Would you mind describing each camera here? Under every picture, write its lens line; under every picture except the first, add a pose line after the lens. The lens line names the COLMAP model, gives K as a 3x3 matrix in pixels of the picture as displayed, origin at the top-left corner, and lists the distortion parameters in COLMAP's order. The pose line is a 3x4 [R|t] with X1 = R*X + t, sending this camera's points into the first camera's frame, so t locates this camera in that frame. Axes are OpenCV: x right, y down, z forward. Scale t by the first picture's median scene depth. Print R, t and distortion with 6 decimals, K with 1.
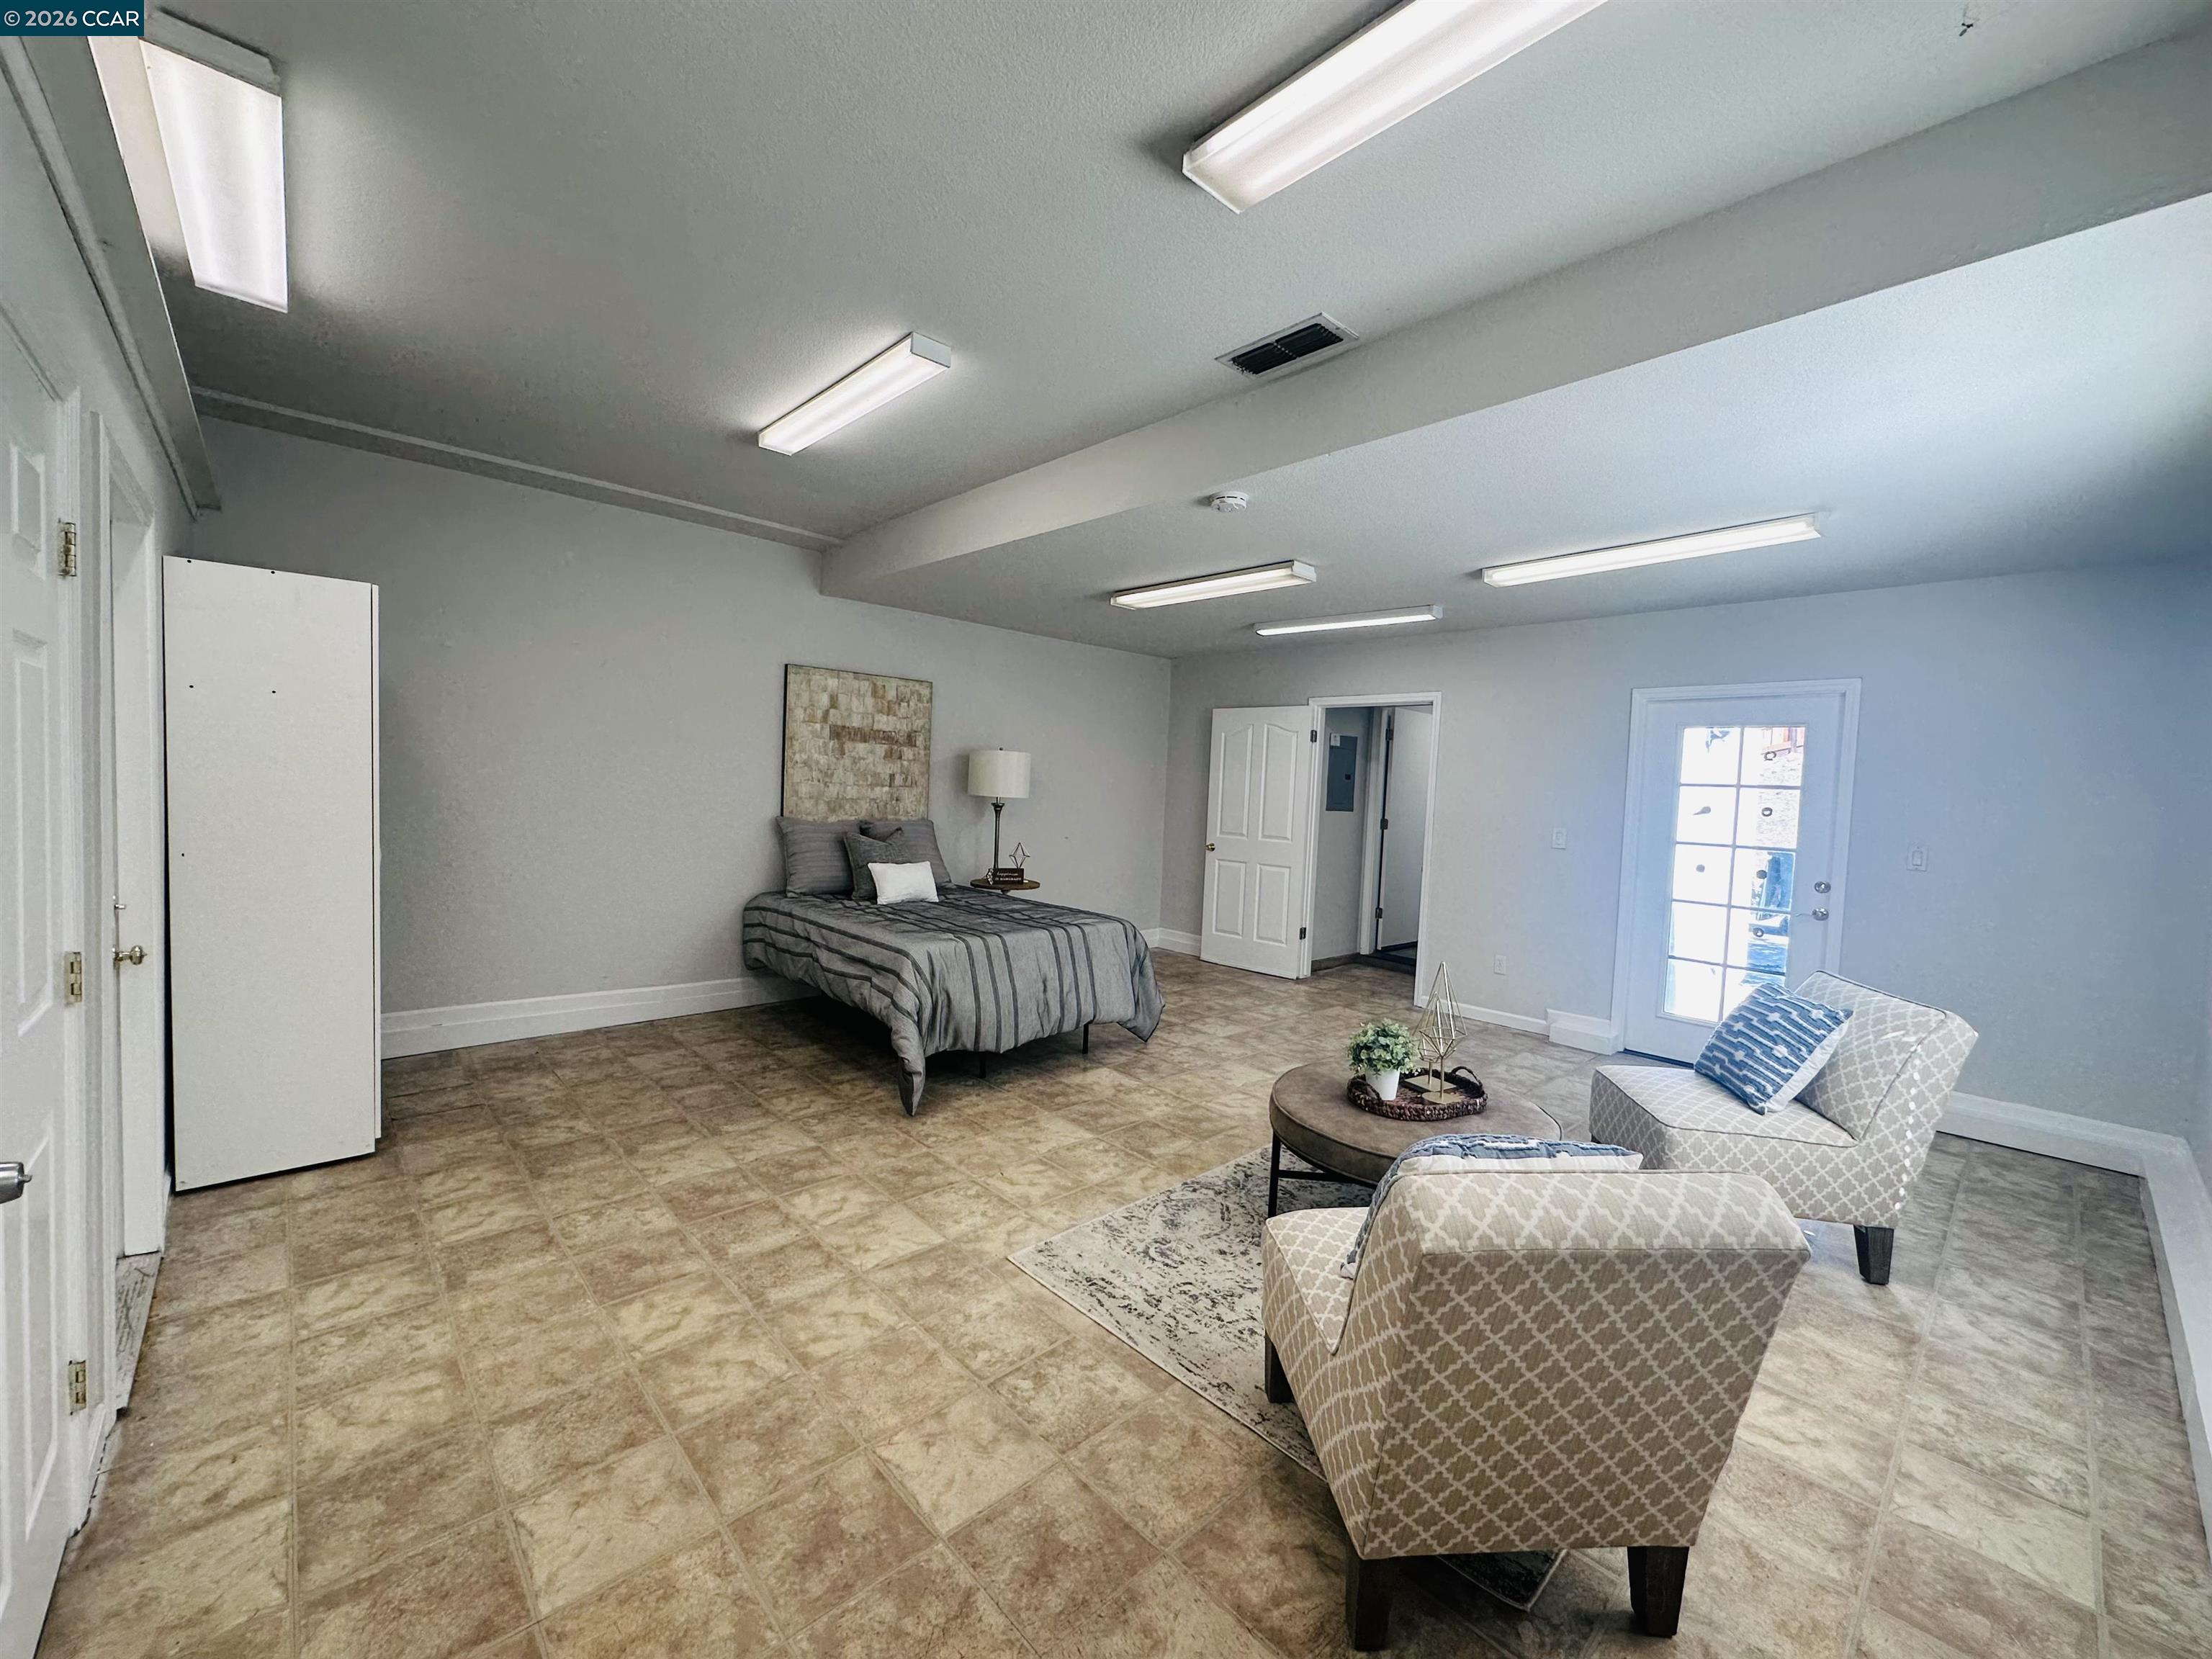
lens RADIAL K [[883.0, 0, 1103.2], [0, 883.0, 823.4], [0, 0, 1]] dist [-0.003702, 0.000798]
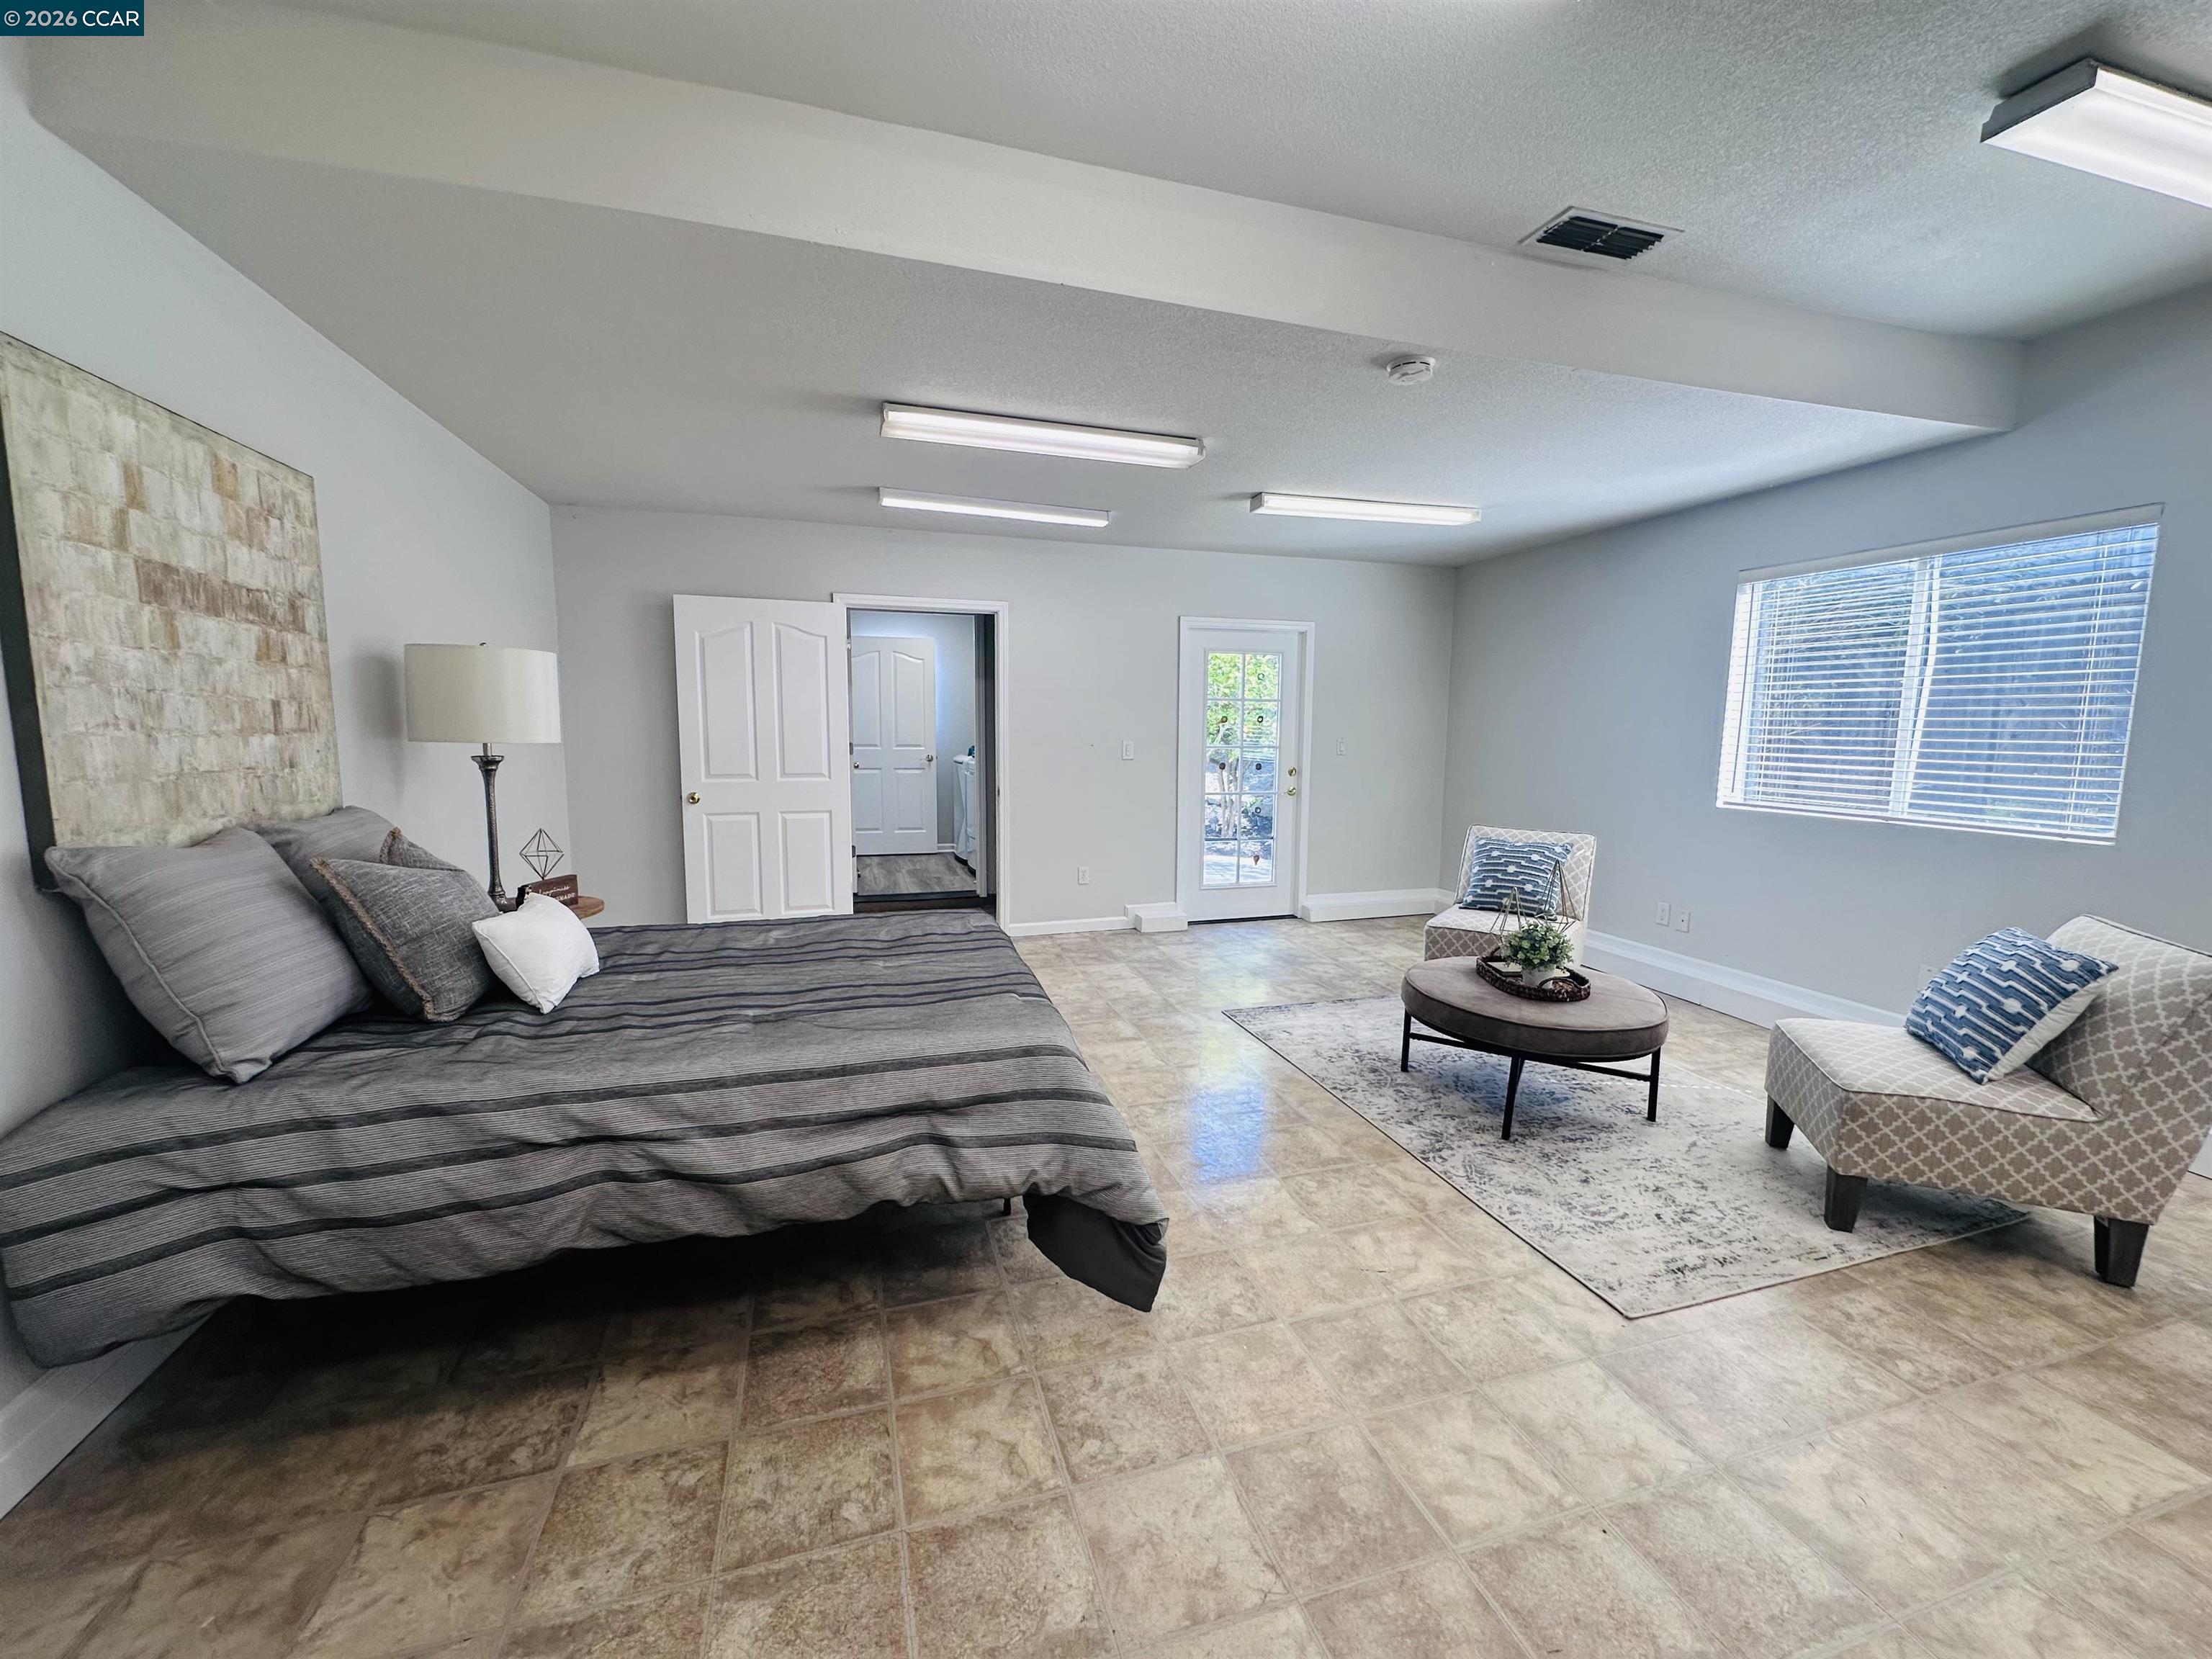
lens RADIAL K [[883.0, 0, 1108.2], [0, 883.0, 823.3], [0, 0, 1]] dist [-0.003702, 0.000798]
pose [[0.434885, -0.140508, 0.889456, -0.891881], [0.049460, 0.989988, 0.132206, -0.072490], [-0.899127, -0.013502, 0.437480, 1.007159]]
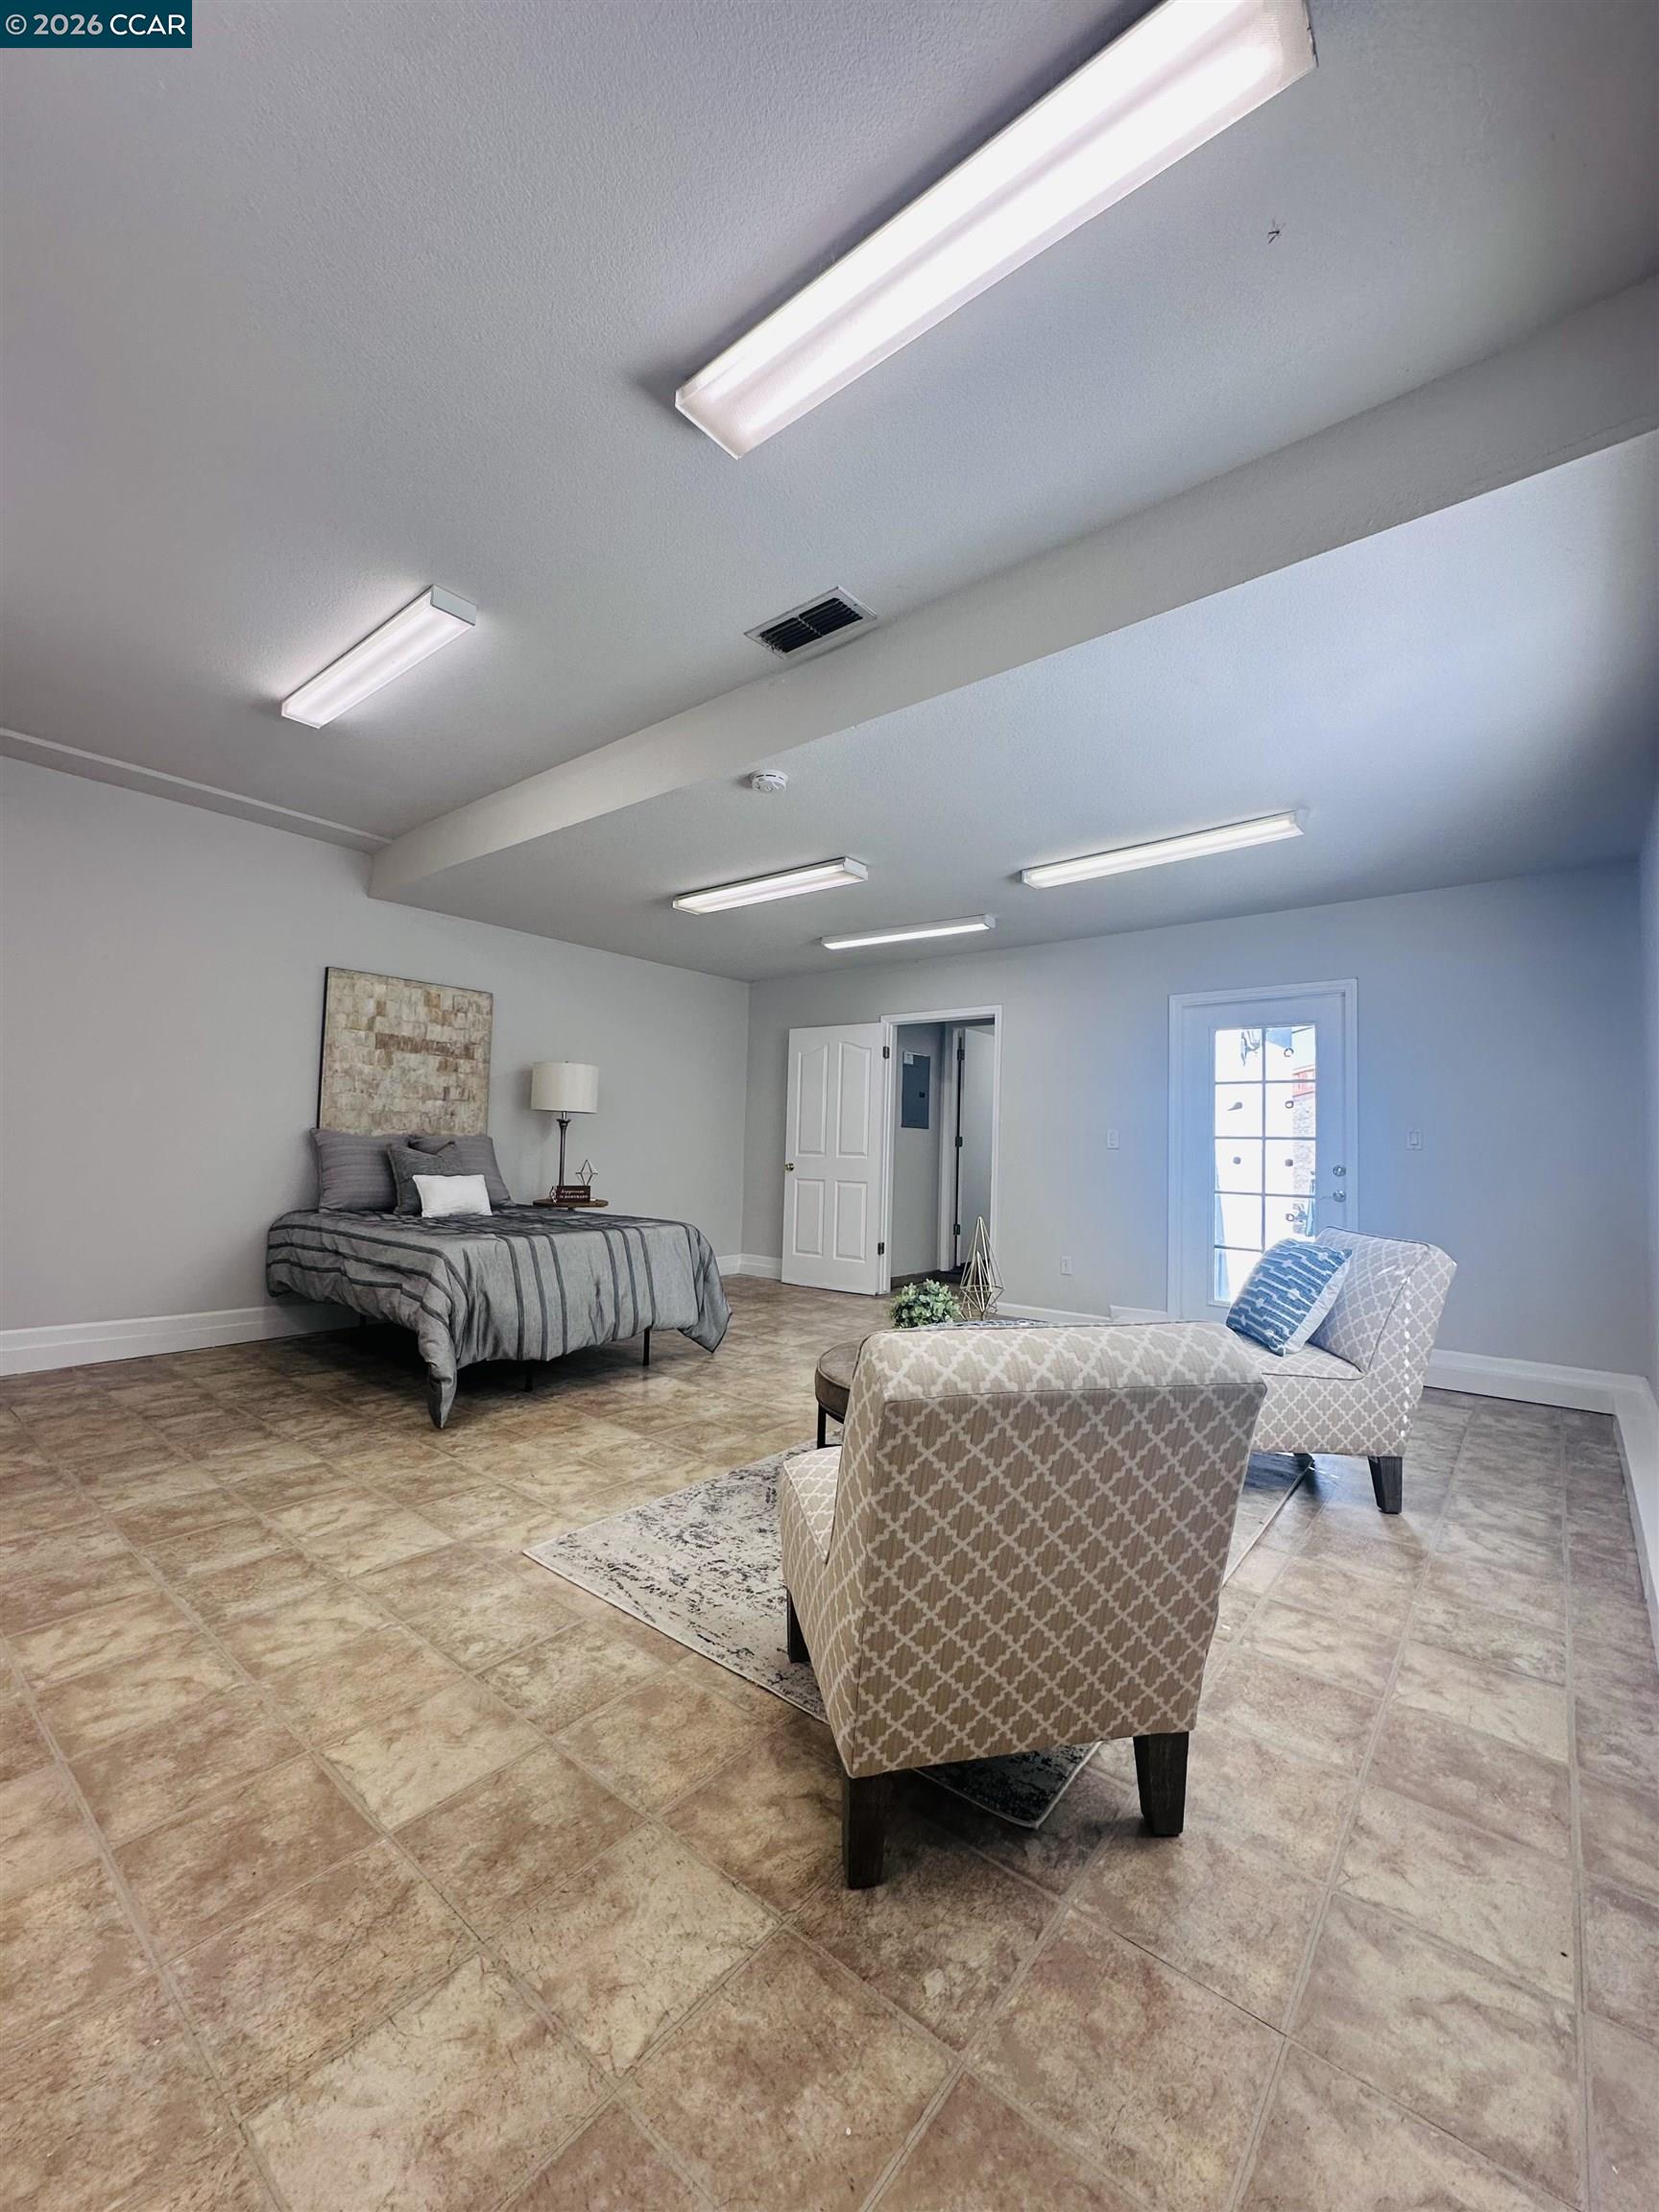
lens RADIAL K [[883.0, 0, 832.9], [0, 883.0, 1105.8], [0, 0, 1]] dist [-0.003702, 0.000798]
pose [[0.990084, -0.010100, 0.140111, 0.078827], [0.022268, 0.996085, -0.085553, 0.111267], [-0.138698, 0.087825, 0.986433, 0.019446]]
